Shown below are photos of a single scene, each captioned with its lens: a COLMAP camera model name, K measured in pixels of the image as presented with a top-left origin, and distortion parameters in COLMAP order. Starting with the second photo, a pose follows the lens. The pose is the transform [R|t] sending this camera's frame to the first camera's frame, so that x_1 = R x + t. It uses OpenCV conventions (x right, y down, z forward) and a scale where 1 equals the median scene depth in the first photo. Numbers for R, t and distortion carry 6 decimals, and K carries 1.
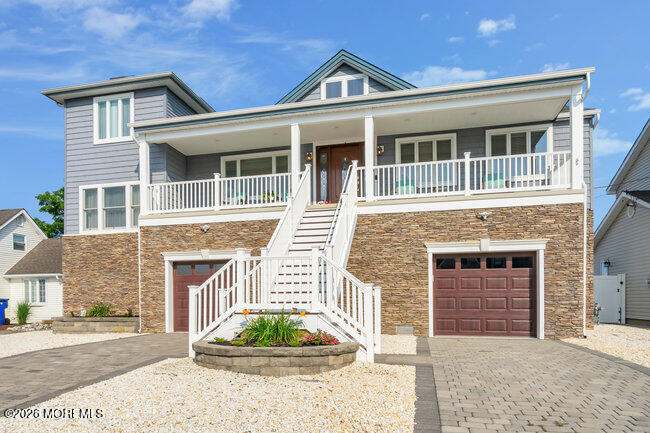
lens RADIAL K [[327.6, 0, 323.8], [0, 327.6, 225.5], [0, 0, 1]] dist [-0.000775, 0.000024]
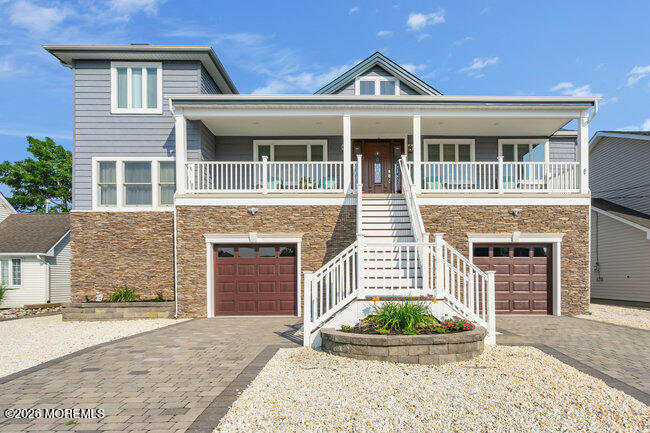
lens RADIAL K [[290.4, 0, 325.0], [0, 290.4, 216.5], [0, 0, 1]] dist [-0.000506, -0.000239]
pose [[0.978845, 0.043833, 0.199855, -0.307374], [-0.045974, 0.998924, 0.006078, 0.009623], [-0.199373, -0.015138, 0.979807, 0.095135]]
